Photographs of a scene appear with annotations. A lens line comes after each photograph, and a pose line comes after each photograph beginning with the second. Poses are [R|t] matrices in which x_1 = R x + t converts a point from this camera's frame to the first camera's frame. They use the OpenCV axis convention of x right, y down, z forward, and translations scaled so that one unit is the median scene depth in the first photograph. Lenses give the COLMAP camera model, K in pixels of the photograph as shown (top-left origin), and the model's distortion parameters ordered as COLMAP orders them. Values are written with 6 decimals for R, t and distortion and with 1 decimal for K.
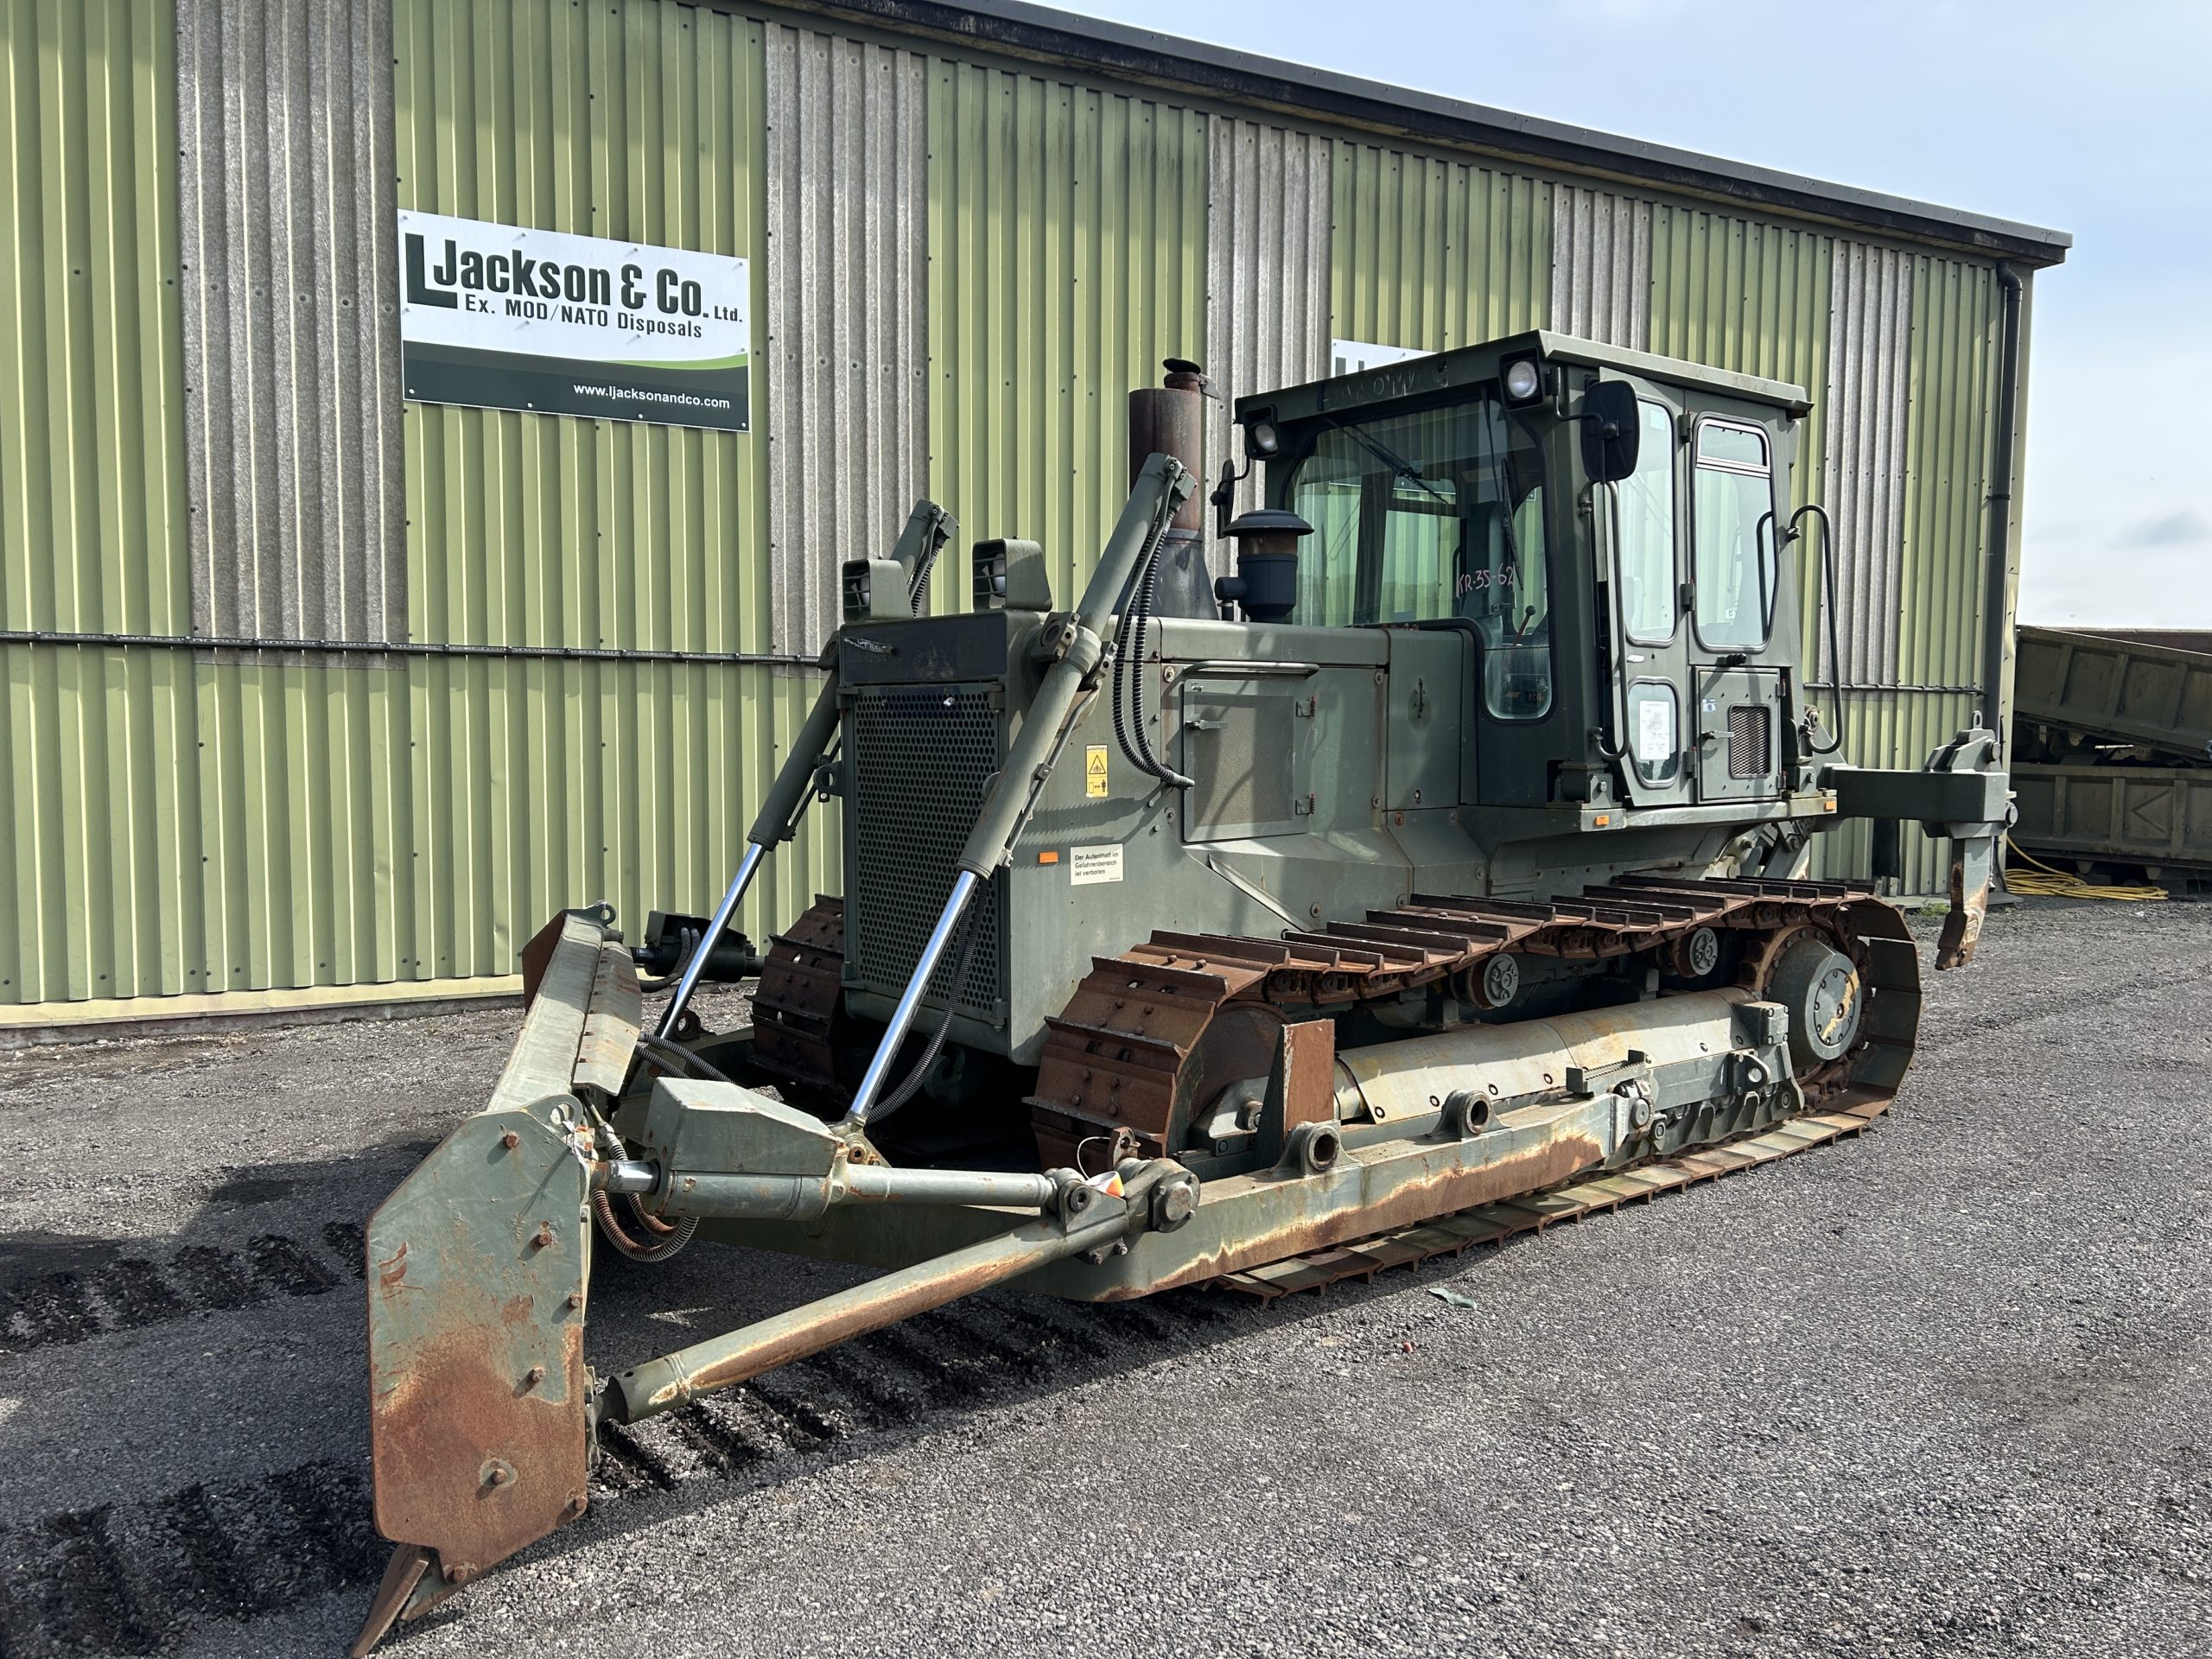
lens RADIAL K [[1695.9, 0, 1102.0], [0, 1695.9, 836.1], [0, 0, 1]] dist [0.048815, -0.041547]
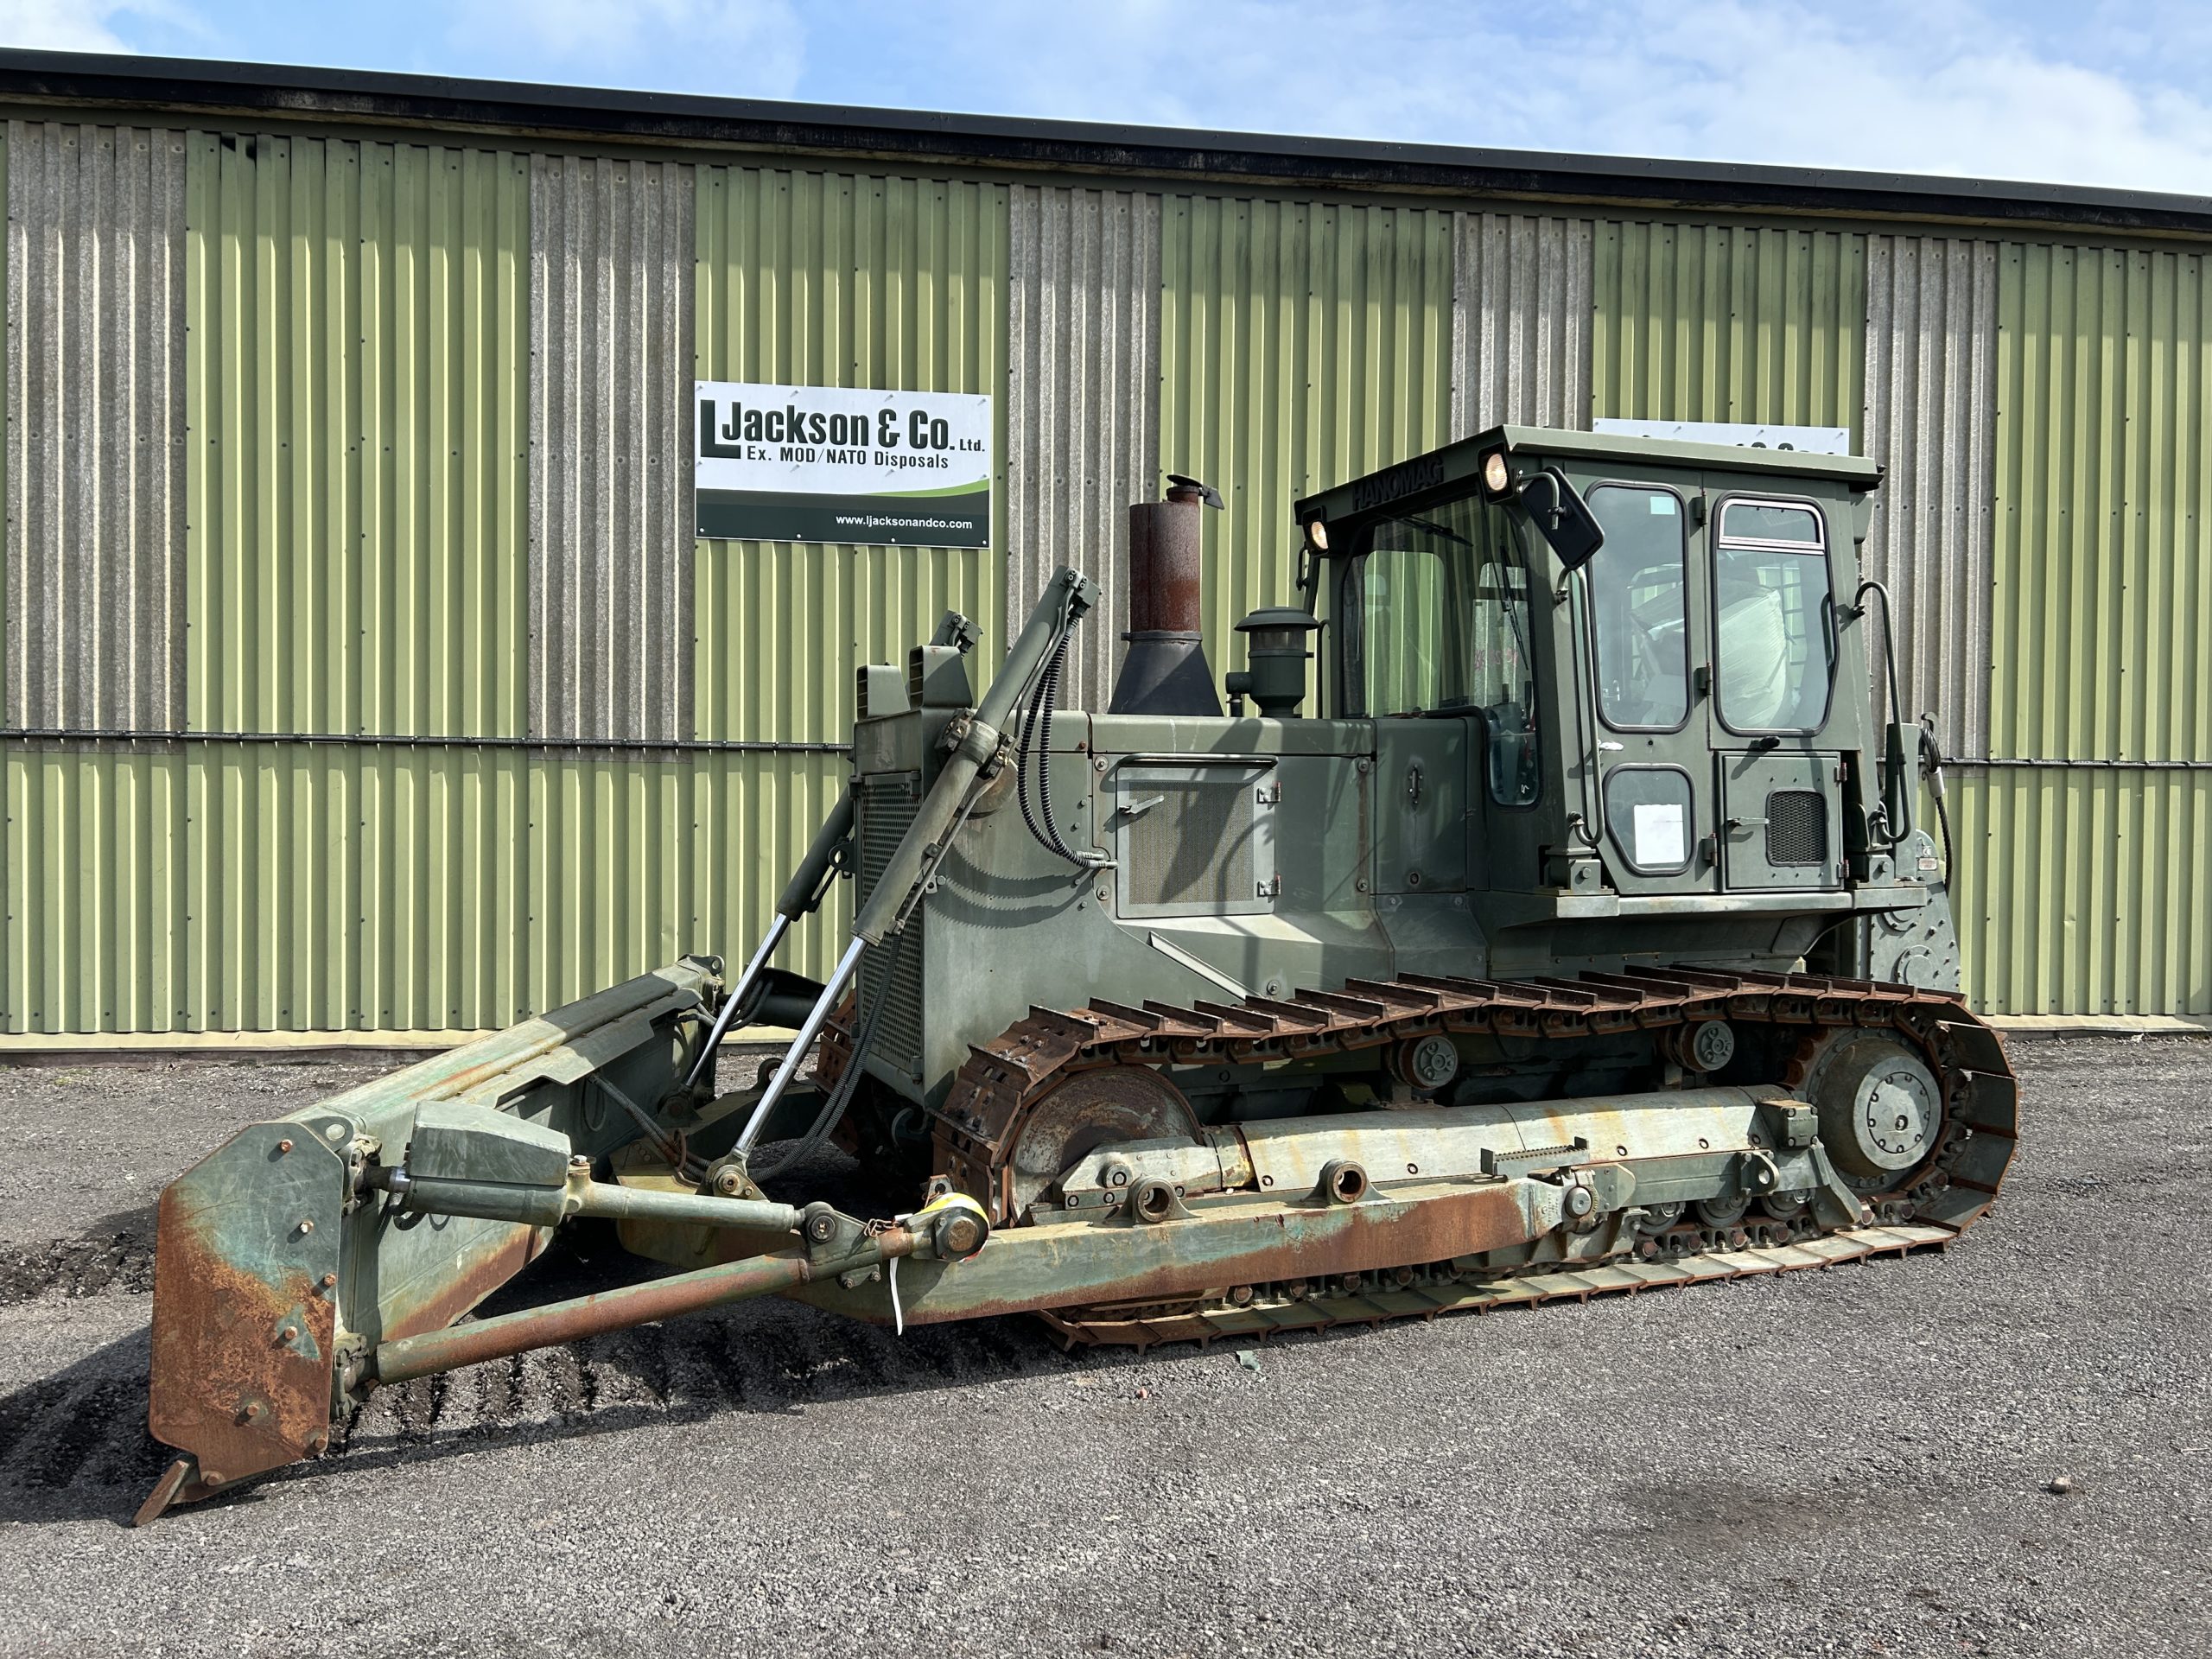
lens RADIAL K [[1695.9, 0, 1103.1], [0, 1695.9, 844.7], [0, 0, 1]] dist [0.048815, -0.041547]
pose [[0.941808, 0.008817, -0.336035, 0.264627], [-0.023796, 0.998897, -0.040483, 0.000356], [0.335308, 0.046124, 0.940979, -0.013609]]
